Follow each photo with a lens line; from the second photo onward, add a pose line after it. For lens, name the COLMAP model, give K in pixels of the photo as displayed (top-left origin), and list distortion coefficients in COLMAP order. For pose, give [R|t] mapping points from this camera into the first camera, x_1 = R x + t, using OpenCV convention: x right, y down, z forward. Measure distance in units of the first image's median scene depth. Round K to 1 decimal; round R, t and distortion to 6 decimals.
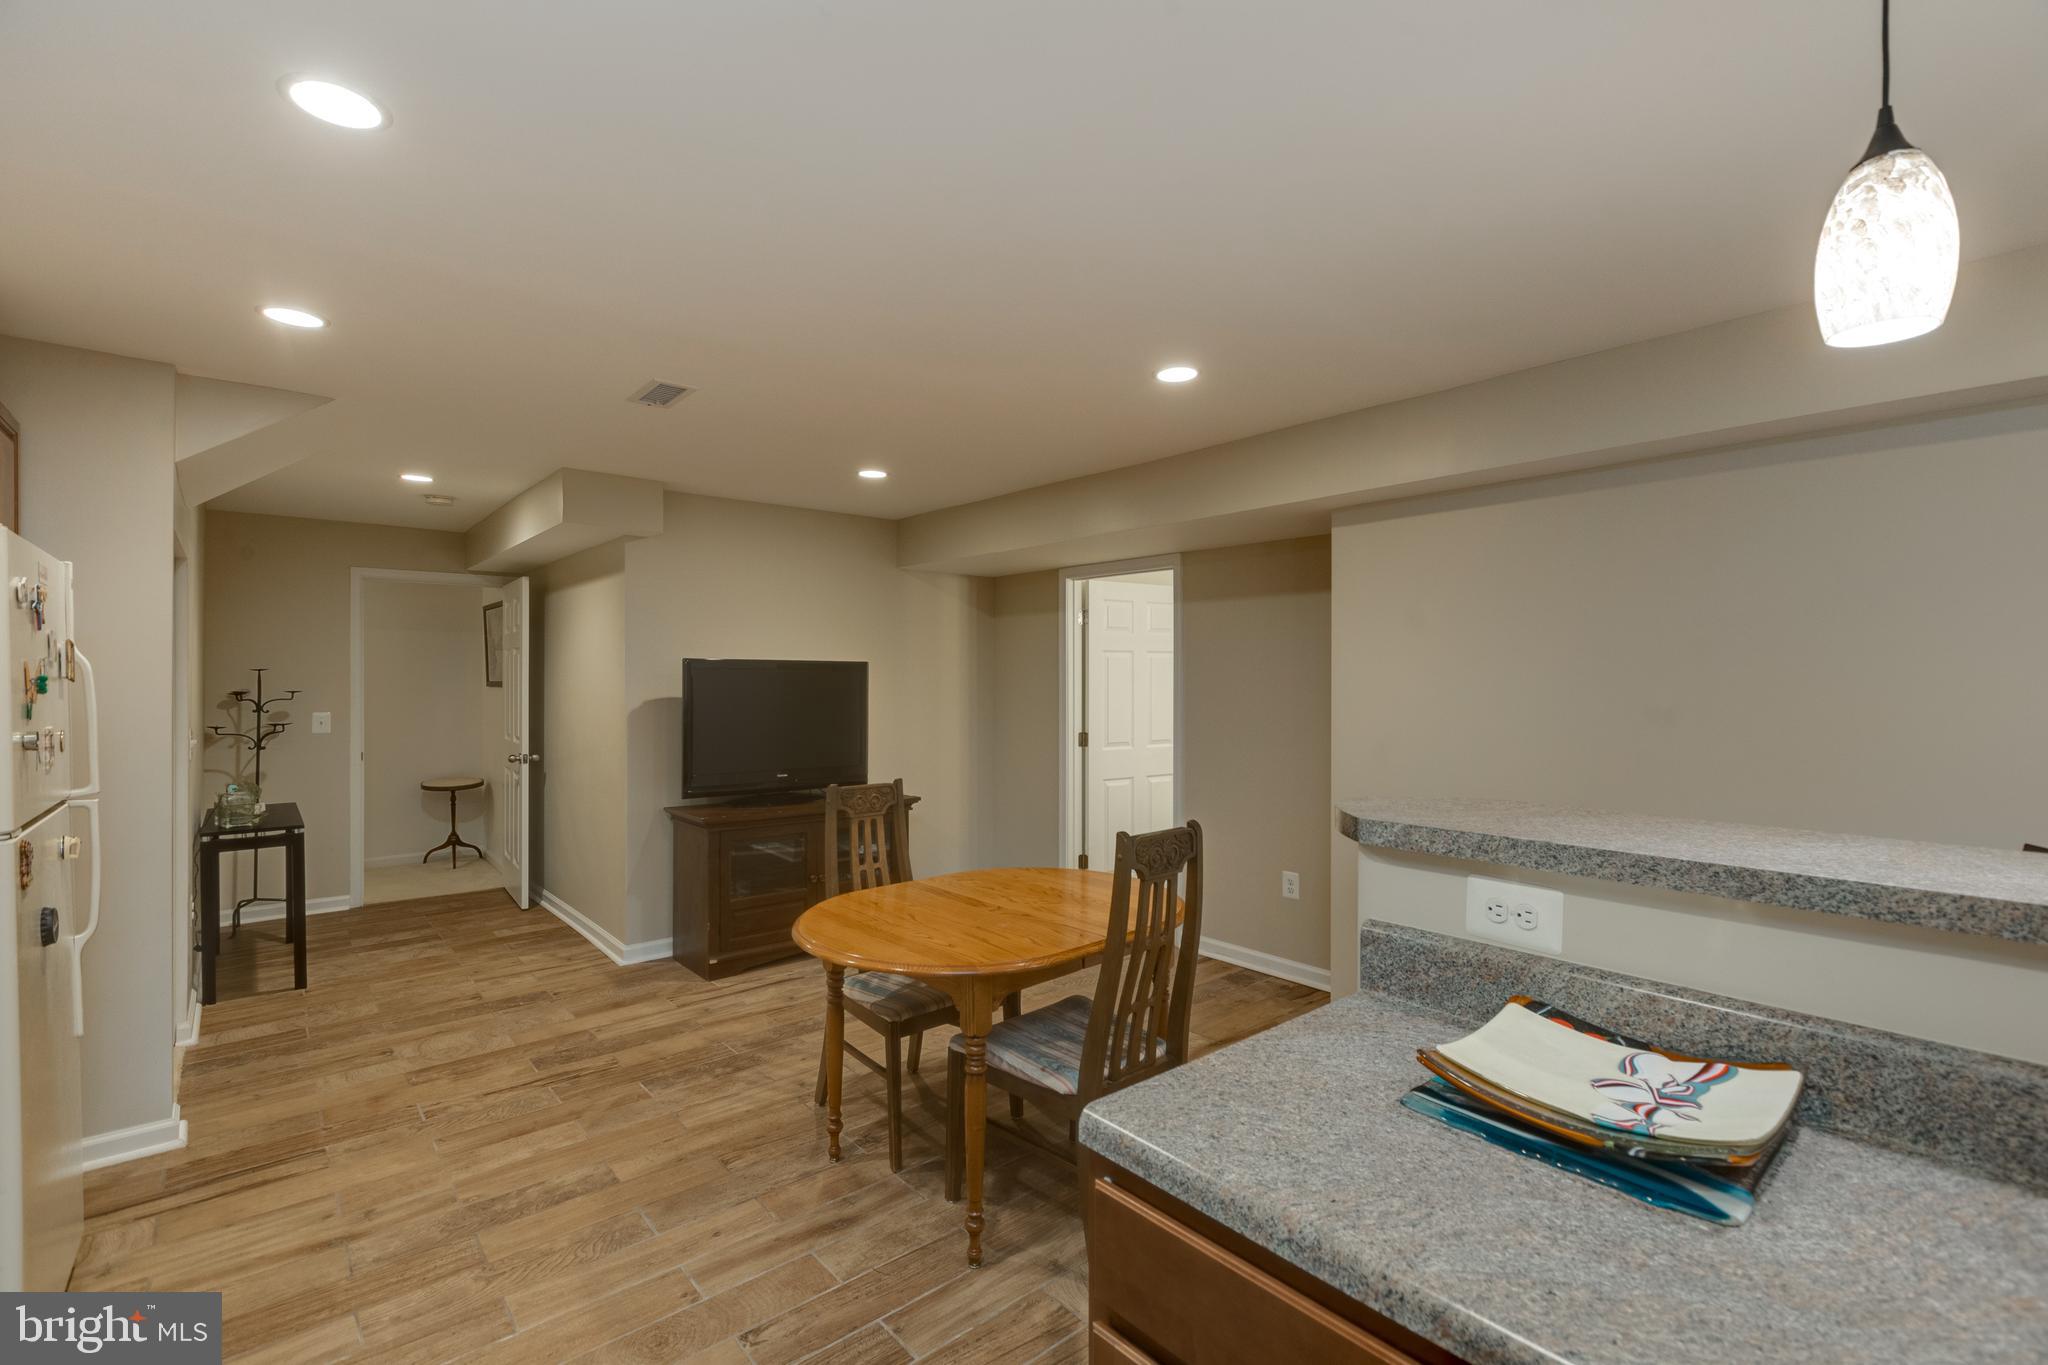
lens RADIAL K [[911.1, 0, 1029.1], [0, 911.1, 683.1], [0, 0, 1]] dist [-0.000646, -0.000336]
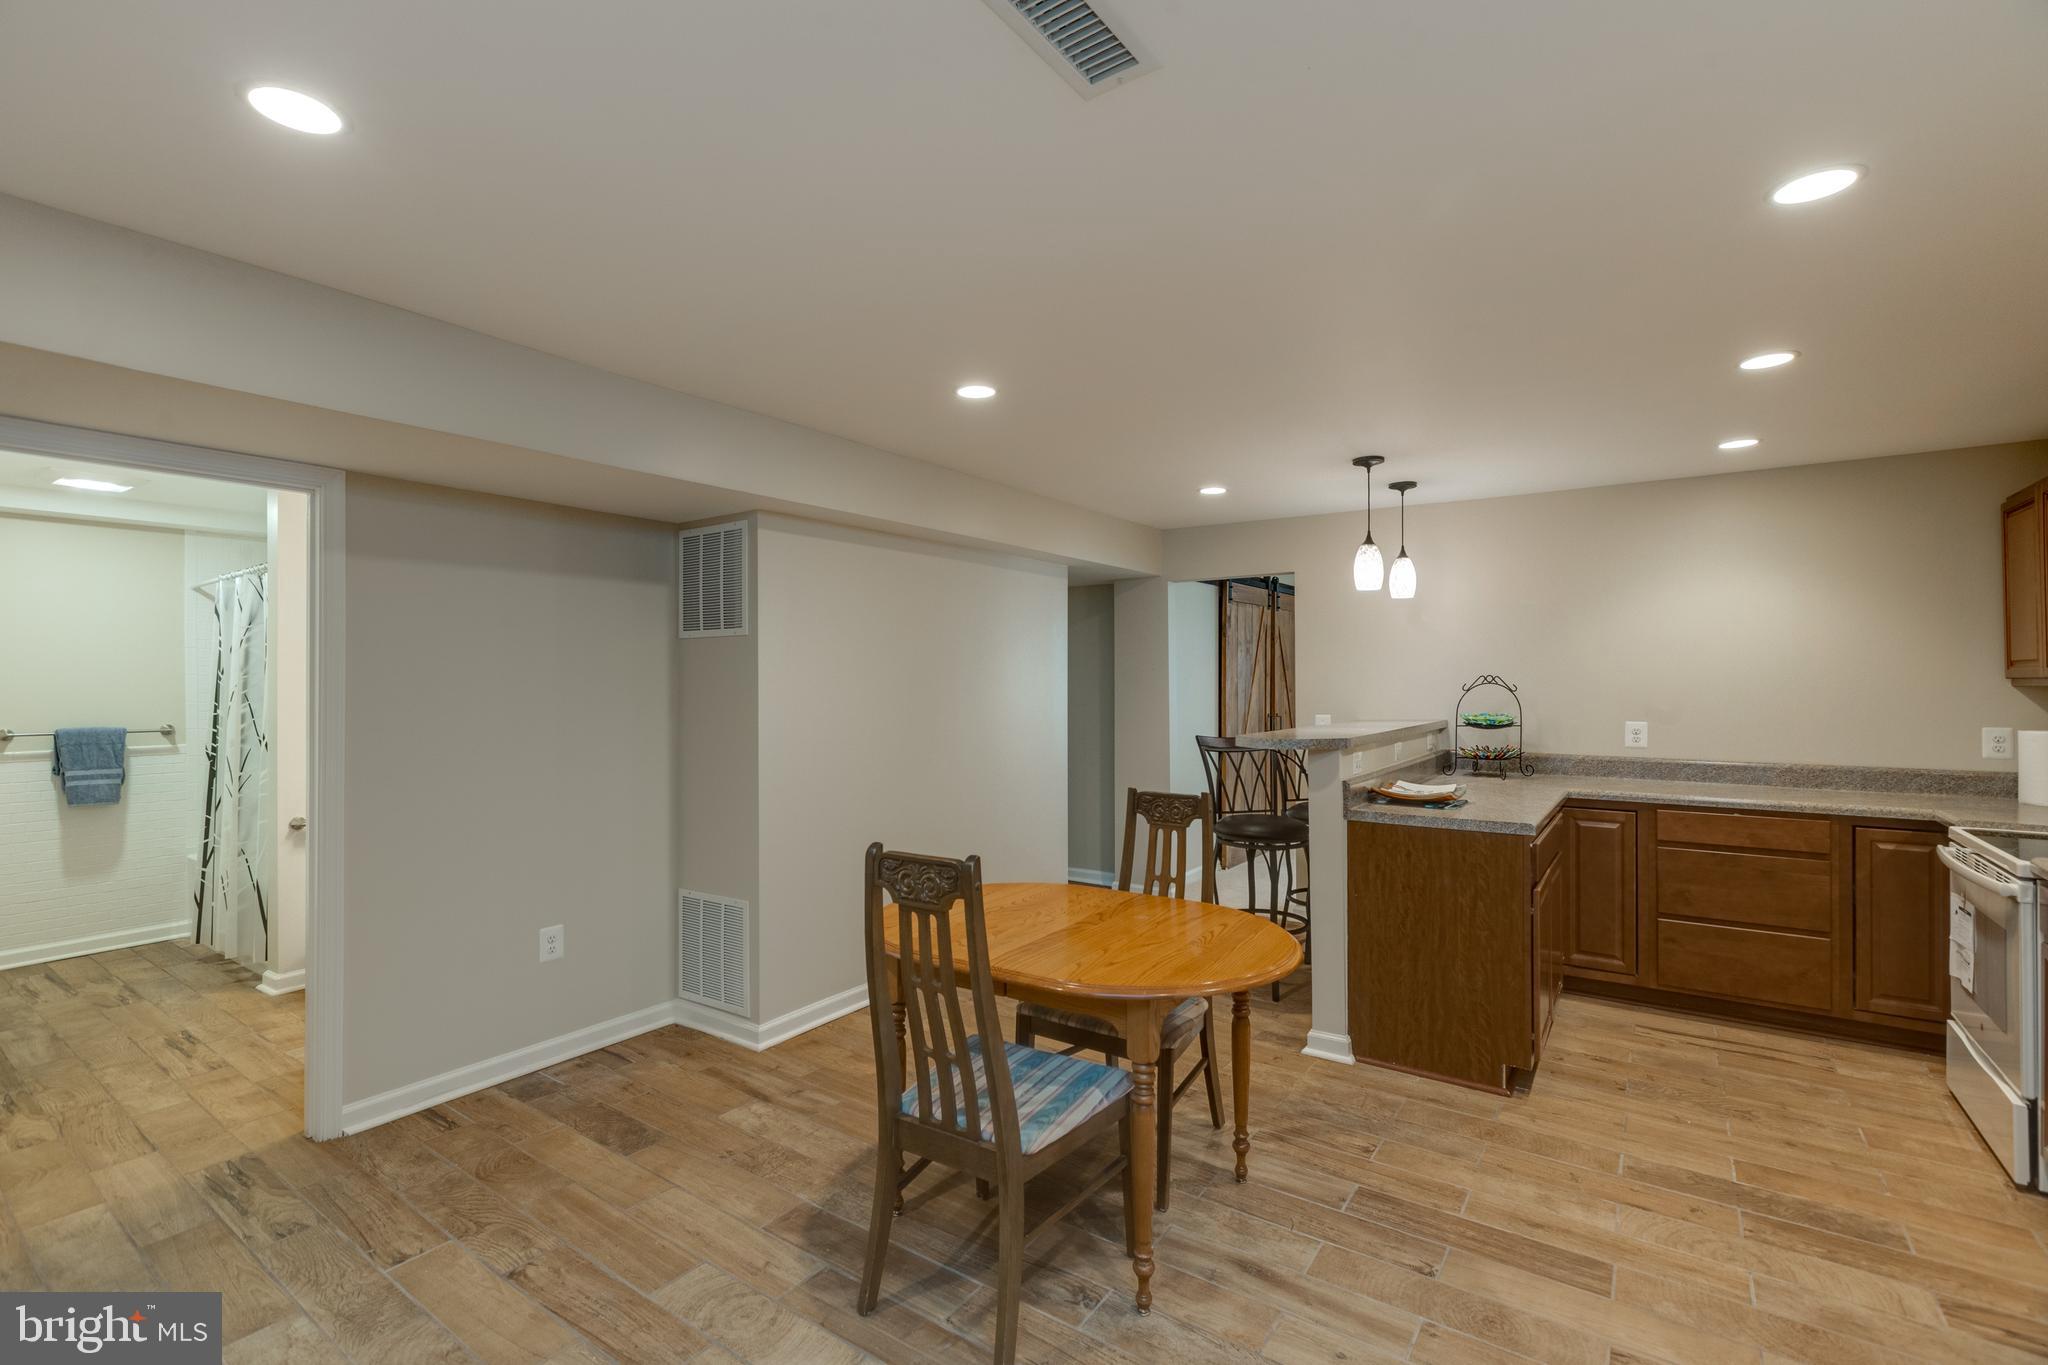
lens RADIAL K [[911.1, 0, 1024.1], [0, 911.1, 679.7], [0, 0, 1]] dist [-0.000646, -0.000336]
pose [[-0.243023, -0.000450, 0.970020, -0.991114], [0.006296, 0.999978, 0.002041, -0.009070], [-0.970000, 0.006604, -0.243015, 1.363269]]
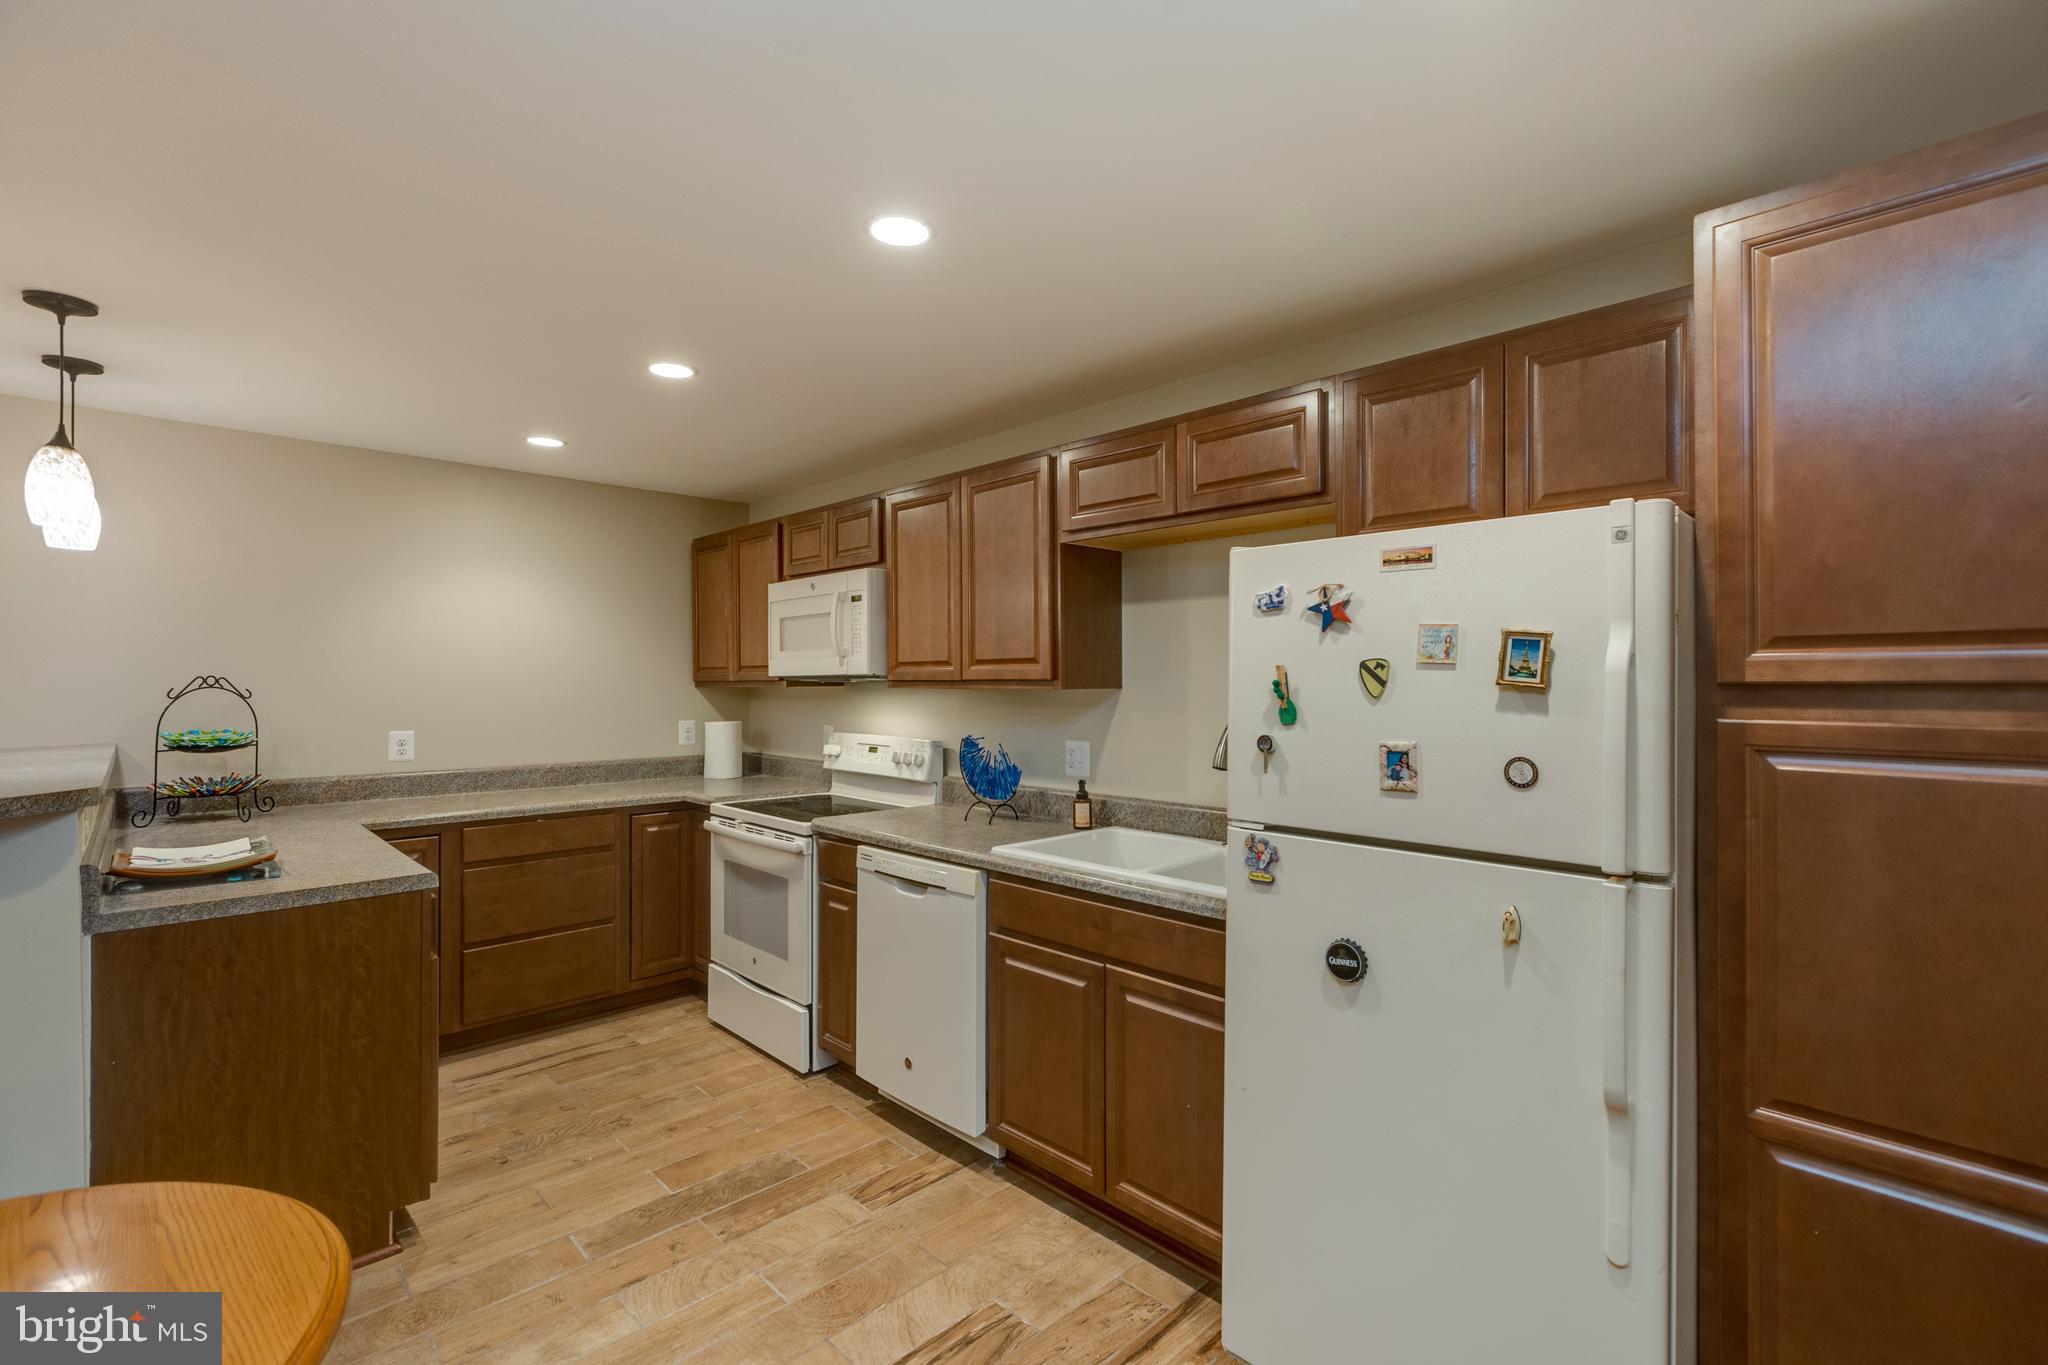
lens RADIAL K [[911.1, 0, 1028.7], [0, 911.1, 678.8], [0, 0, 1]] dist [-0.000646, -0.000336]
pose [[-0.998046, -0.000548, -0.062477, -0.519694], [-0.000730, 0.999996, 0.002892, -0.008984], [0.062475, 0.002932, -0.998042, 1.369288]]
